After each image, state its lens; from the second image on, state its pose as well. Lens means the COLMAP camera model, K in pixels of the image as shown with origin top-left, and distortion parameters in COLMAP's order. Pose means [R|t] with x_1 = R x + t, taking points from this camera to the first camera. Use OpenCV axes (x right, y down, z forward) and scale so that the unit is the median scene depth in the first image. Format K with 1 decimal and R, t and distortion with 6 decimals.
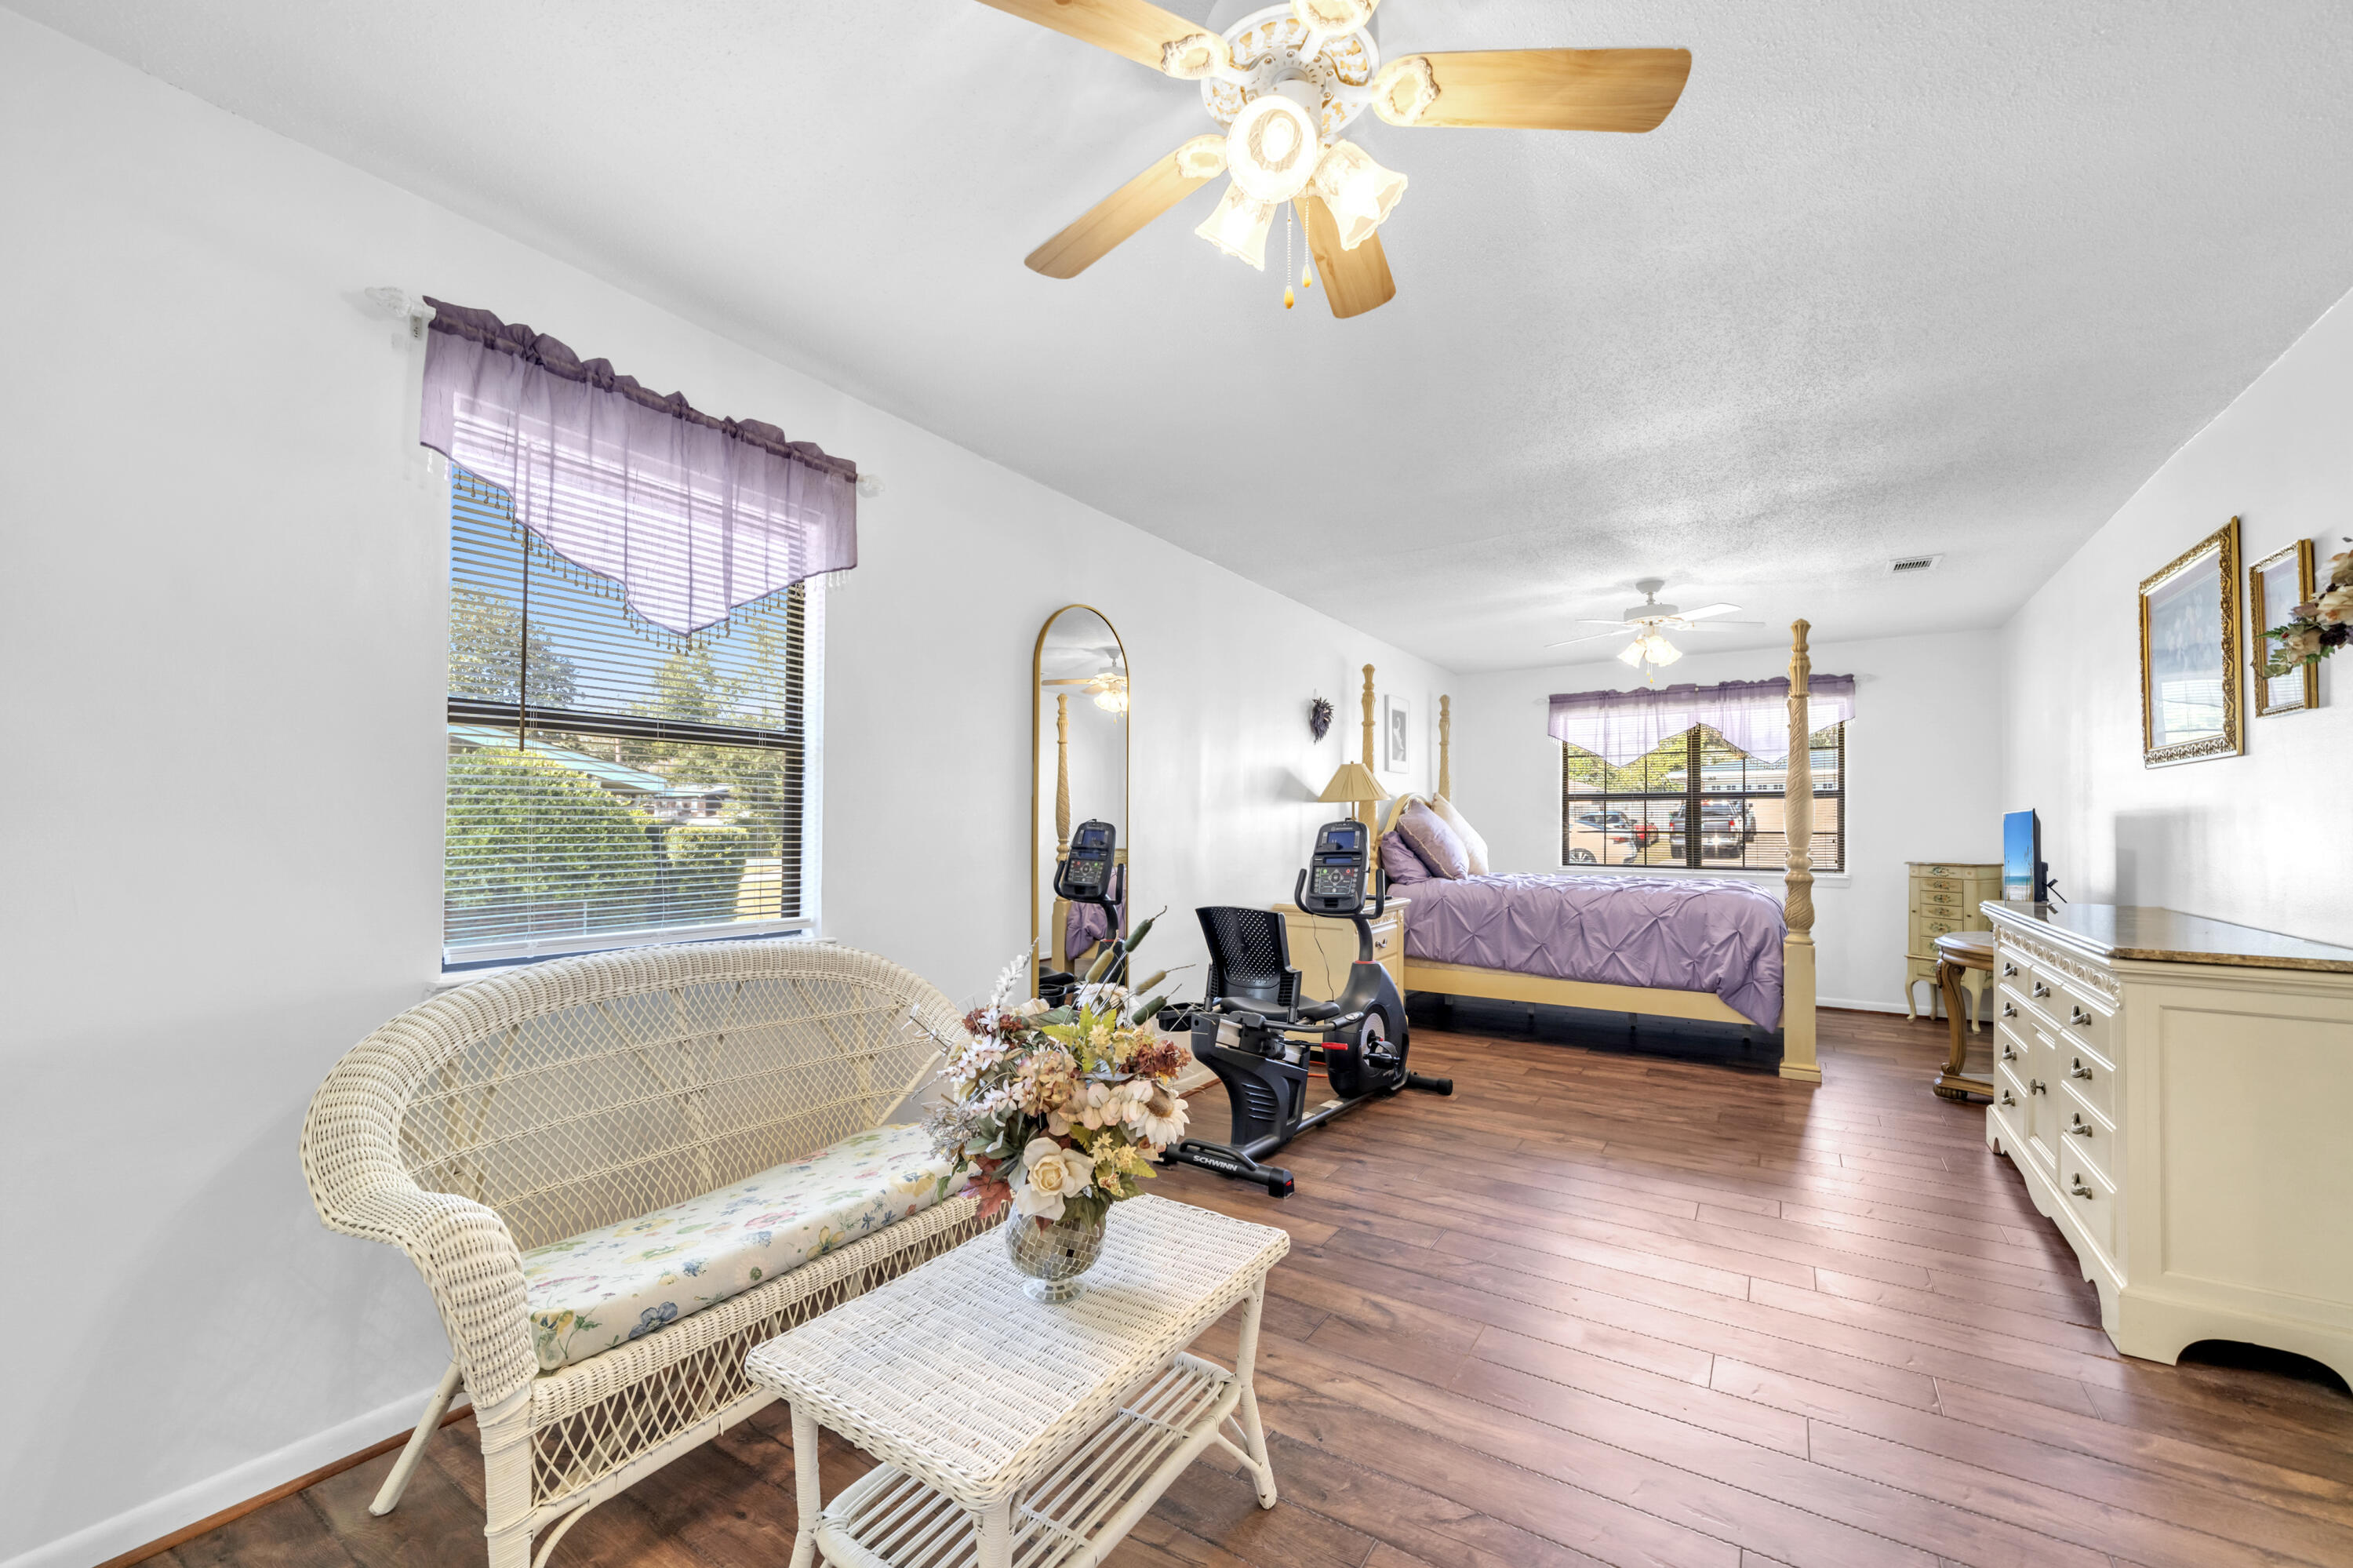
lens RADIAL K [[938.0, 0, 1177.2], [0, 938.0, 825.9], [0, 0, 1]] dist [0.000532, 0.000111]
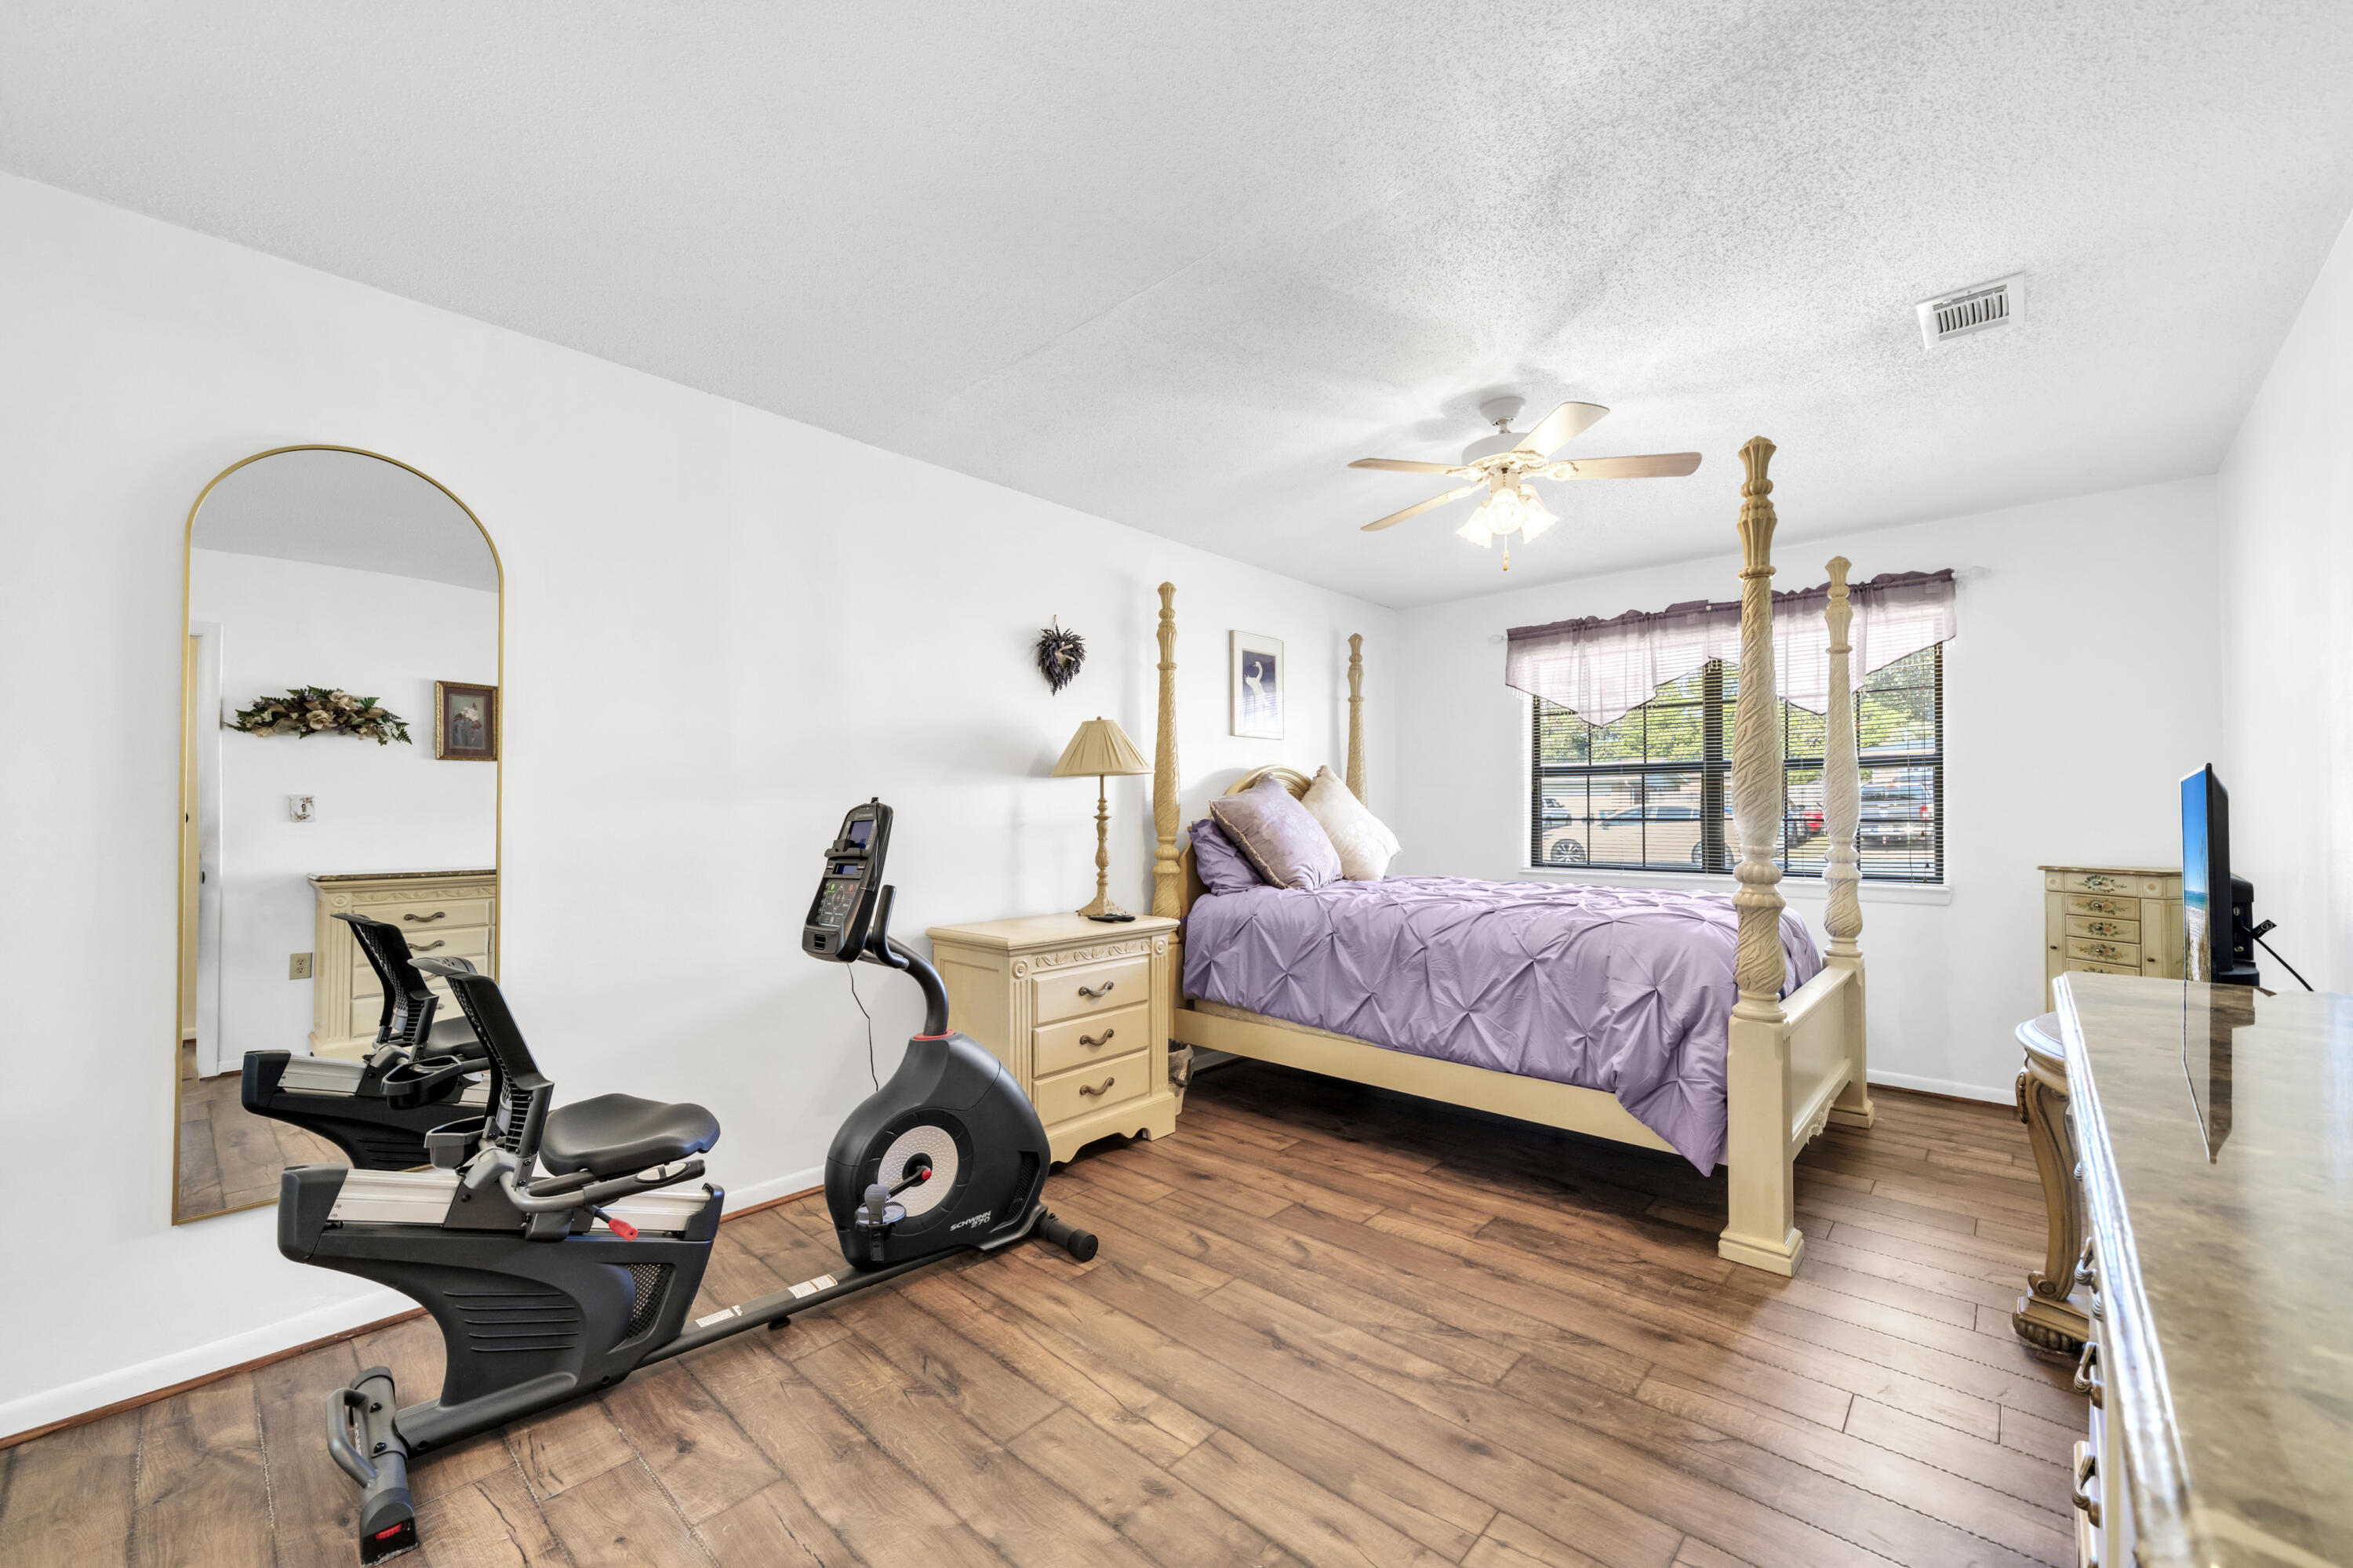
lens RADIAL K [[931.4, 0, 1172.5], [0, 931.4, 810.2], [0, 0, 1]] dist [-0.002238, 0.000116]
pose [[0.985762, -0.005140, -0.168067, 0.376687], [0.004274, 0.999976, -0.005510, 0.003391], [0.168091, 0.004713, 0.985760, 0.360890]]
